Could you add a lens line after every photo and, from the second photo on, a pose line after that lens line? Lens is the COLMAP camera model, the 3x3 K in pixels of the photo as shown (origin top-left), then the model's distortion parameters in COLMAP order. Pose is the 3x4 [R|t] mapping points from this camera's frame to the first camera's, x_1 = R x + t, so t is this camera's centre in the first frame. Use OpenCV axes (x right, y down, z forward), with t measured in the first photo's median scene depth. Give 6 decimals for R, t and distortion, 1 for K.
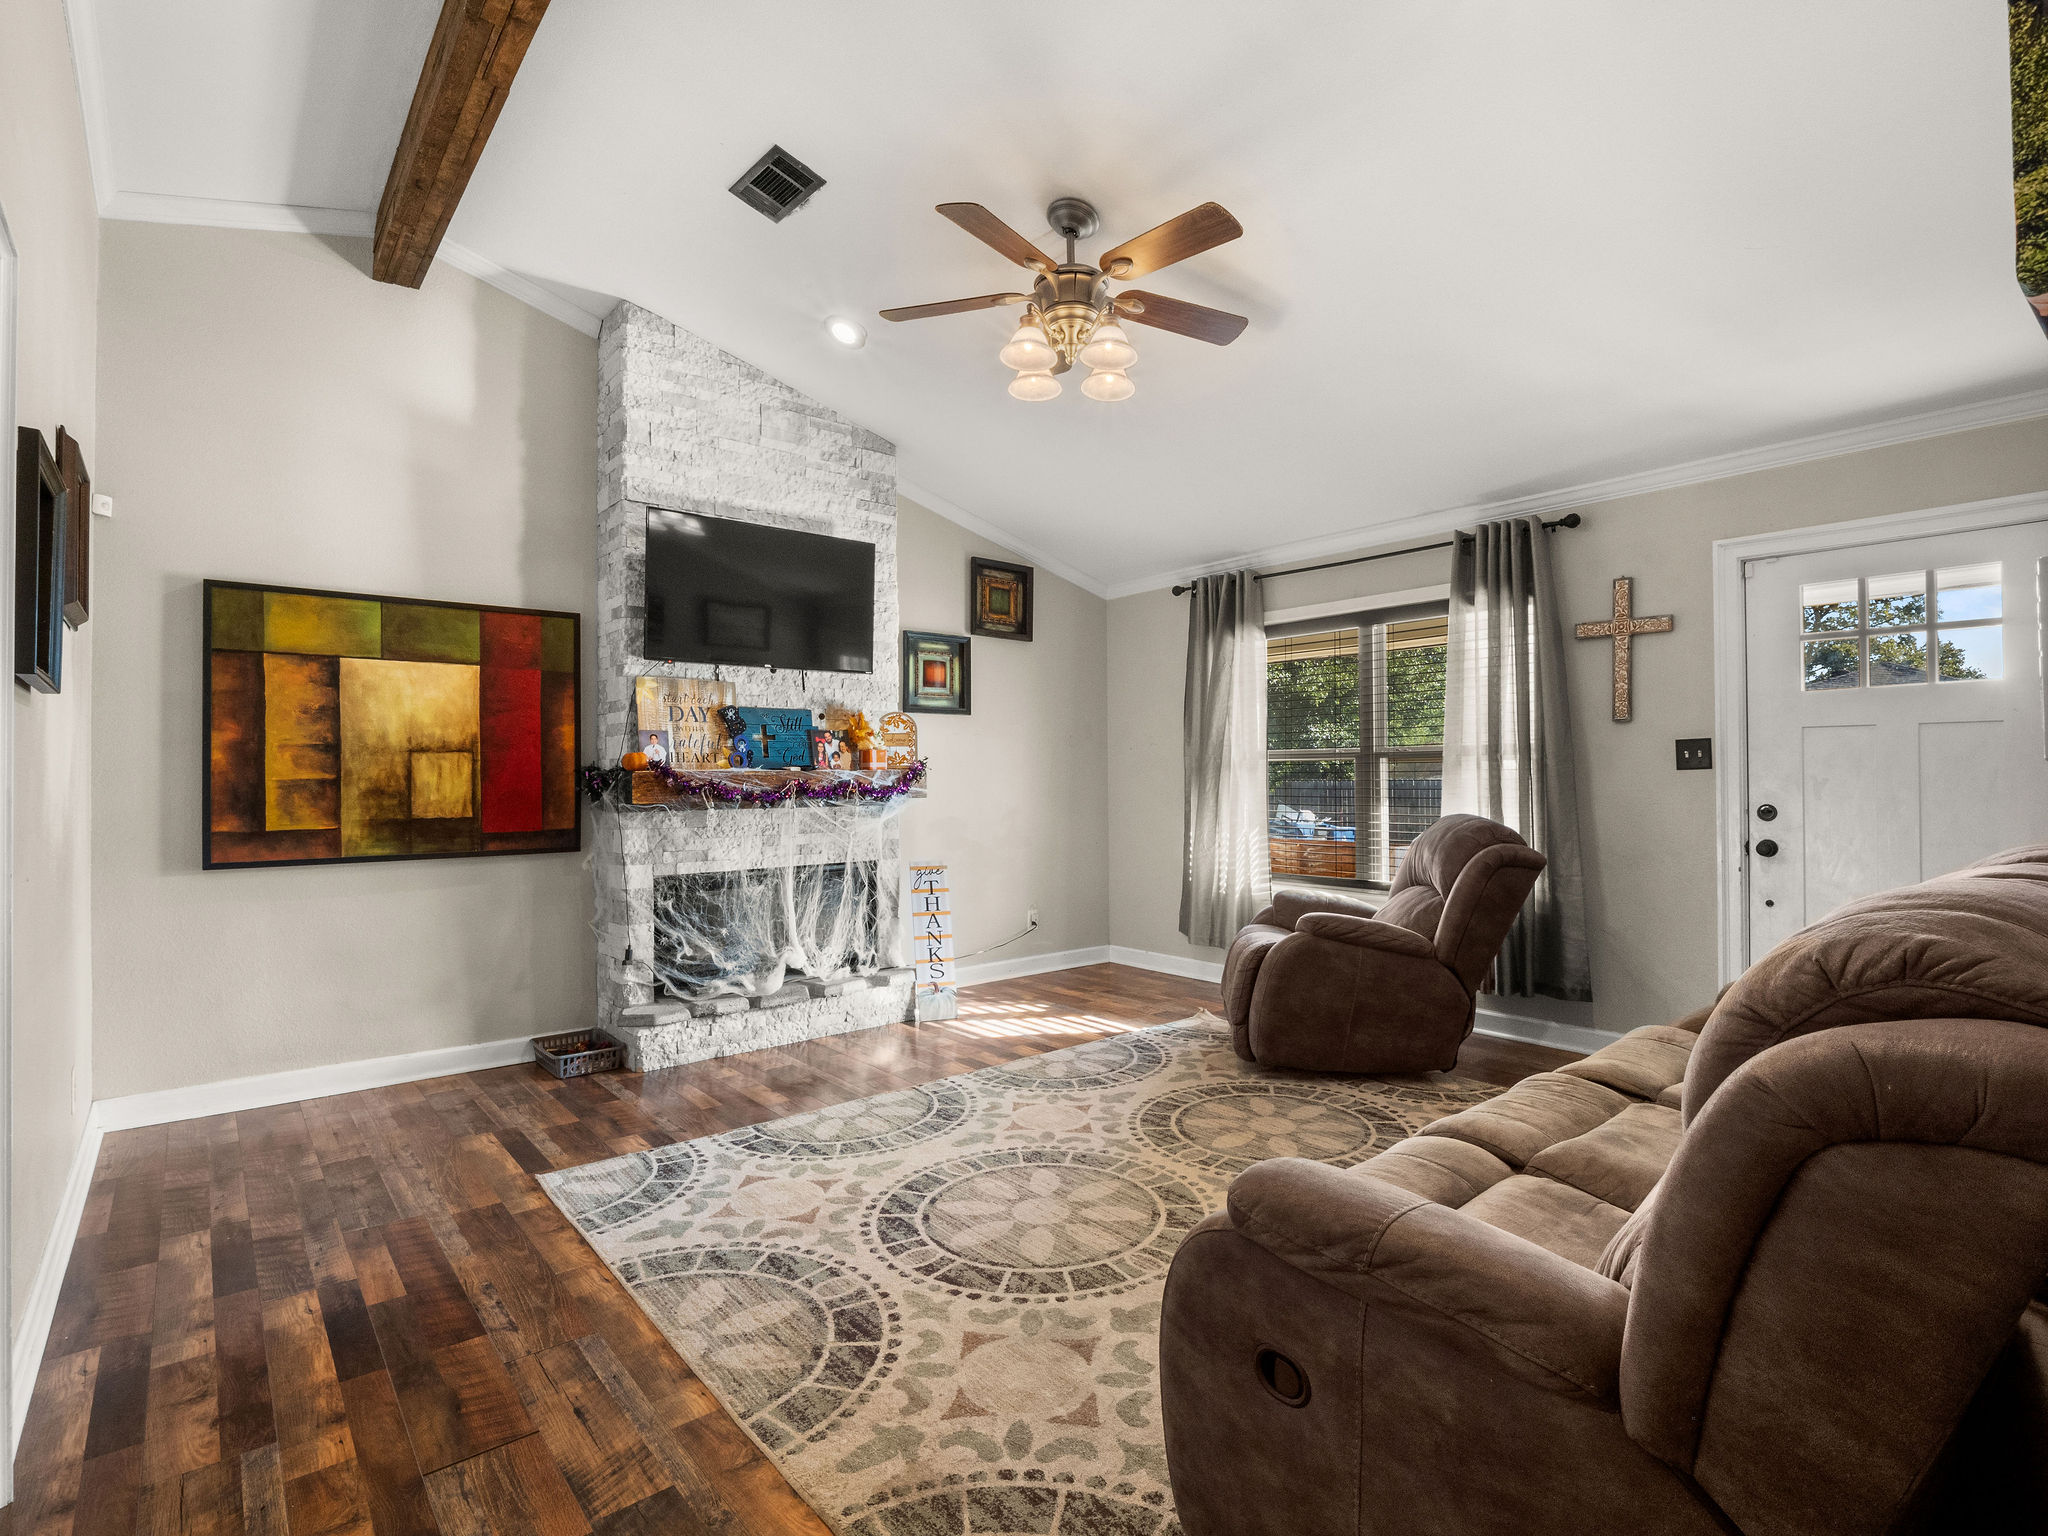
lens RADIAL K [[1009.6, 0, 1024.0], [0, 1009.6, 768.0], [0, 0, 1]] dist [-0.000295, -0.000115]
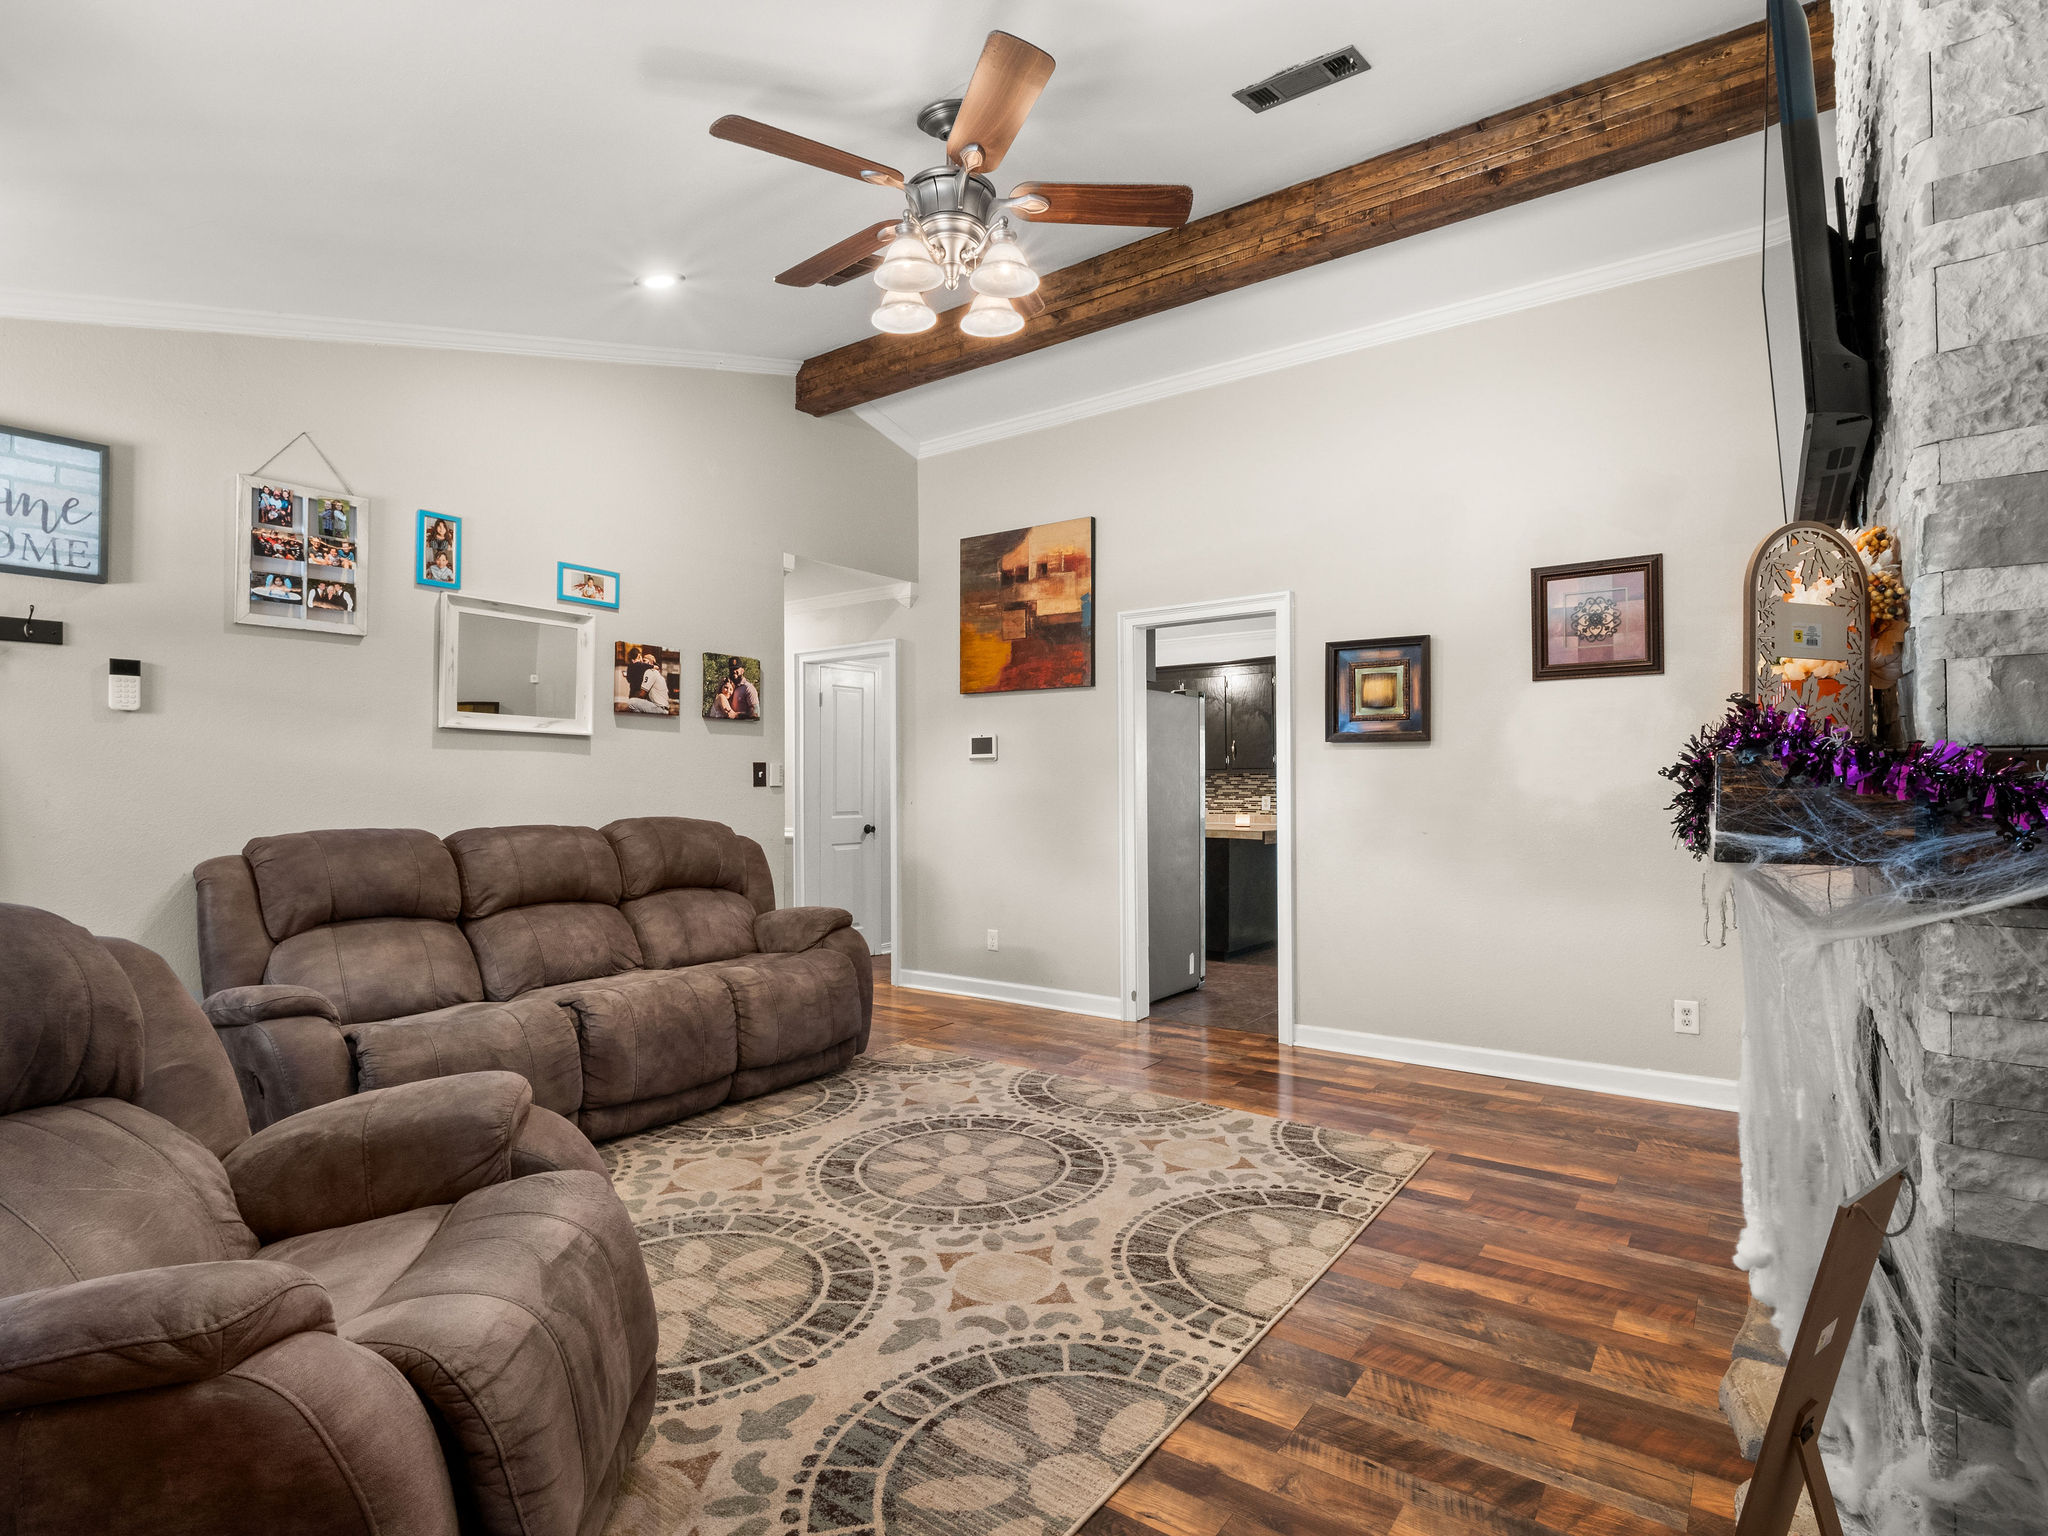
lens RADIAL K [[1009.6, 0, 1024.0], [0, 1009.6, 768.0], [0, 0, 1]] dist [-0.000295, -0.000115]
pose [[-0.969409, 0.002364, -0.245440, 0.207133], [0.008734, 0.999653, -0.024867, 0.016003], [0.245296, -0.026249, -0.969093, 1.918987]]
